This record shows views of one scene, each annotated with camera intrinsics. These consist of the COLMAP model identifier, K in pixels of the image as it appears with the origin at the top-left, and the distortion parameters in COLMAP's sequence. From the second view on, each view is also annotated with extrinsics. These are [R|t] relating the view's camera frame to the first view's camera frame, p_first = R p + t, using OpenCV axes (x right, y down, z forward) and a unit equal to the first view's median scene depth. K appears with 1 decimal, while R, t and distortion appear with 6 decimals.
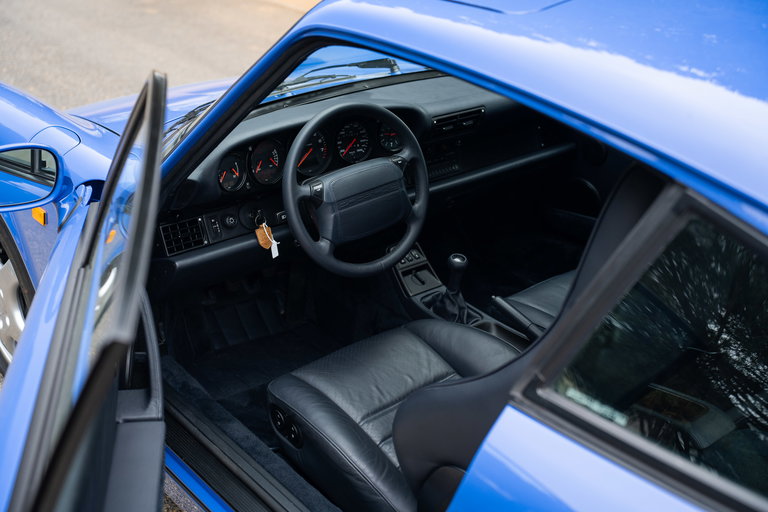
lens RADIAL K [[893.0, 0, 388.3], [0, 893.0, 256.4], [0, 0, 1]] dist [0.100311, 0.000000]
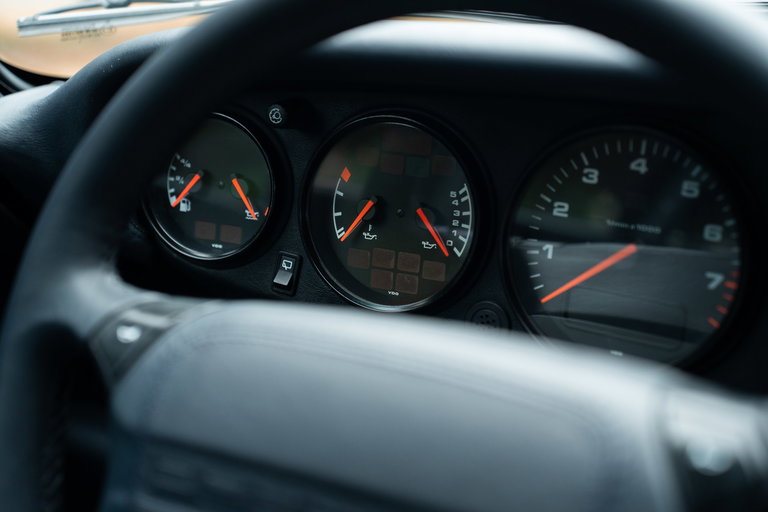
lens RADIAL K [[1204.1, 0, 380.2], [0, 1204.1, 260.6], [0, 0, 1]] dist [0.316287, 0.000000]
pose [[0.281564, 0.260413, -0.923530, 0.153636], [-0.424569, 0.896937, 0.123473, -0.129537], [0.860502, 0.357337, 0.363108, 0.868566]]
